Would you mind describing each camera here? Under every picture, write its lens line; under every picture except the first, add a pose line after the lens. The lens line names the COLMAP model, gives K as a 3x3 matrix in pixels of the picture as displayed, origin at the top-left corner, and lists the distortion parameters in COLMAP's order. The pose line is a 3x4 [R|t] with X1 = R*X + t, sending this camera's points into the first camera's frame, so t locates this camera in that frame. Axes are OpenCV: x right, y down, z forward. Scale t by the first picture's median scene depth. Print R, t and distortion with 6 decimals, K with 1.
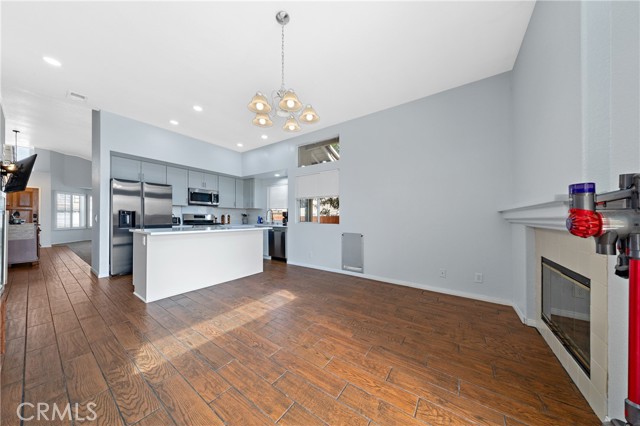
lens RADIAL K [[199.4, 0, 311.9], [0, 199.4, 213.6], [0, 0, 1]] dist [0.004201, -0.000306]
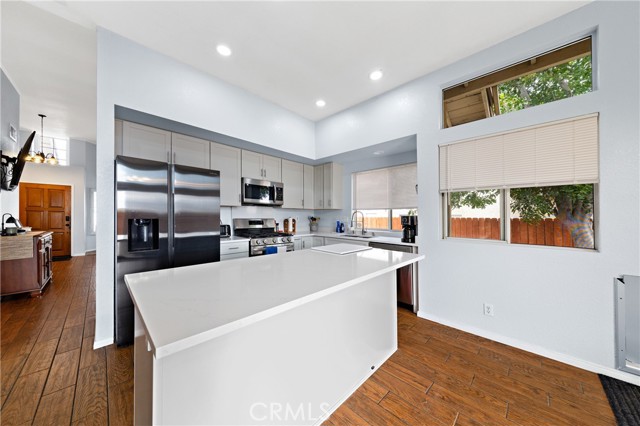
lens RADIAL K [[218.7, 0, 315.3], [0, 218.7, 214.8], [0, 0, 1]] dist [0.007732, -0.000689]
pose [[0.986283, 0.000549, -0.165065, -0.360836], [0.001978, 0.999883, 0.015140, -0.029200], [0.165054, -0.015259, 0.986166, 0.470668]]
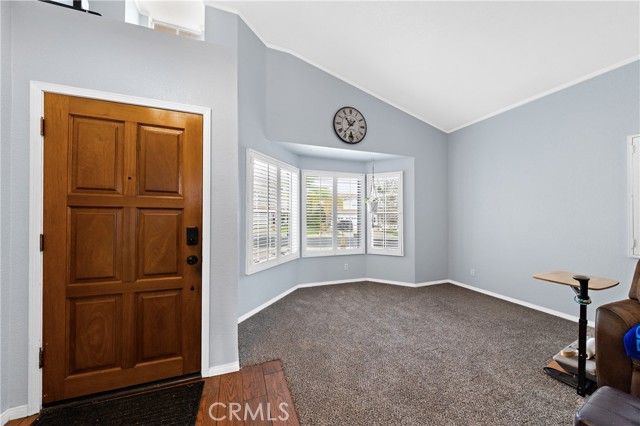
lens RADIAL K [[218.7, 0, 315.6], [0, 218.7, 213.7], [0, 0, 1]] dist [0.007732, -0.000689]
pose [[0.825278, -0.002803, -0.564719, -2.058170], [0.006711, 0.999966, 0.004844, -0.024338], [0.564687, -0.007787, 0.825269, 1.601019]]
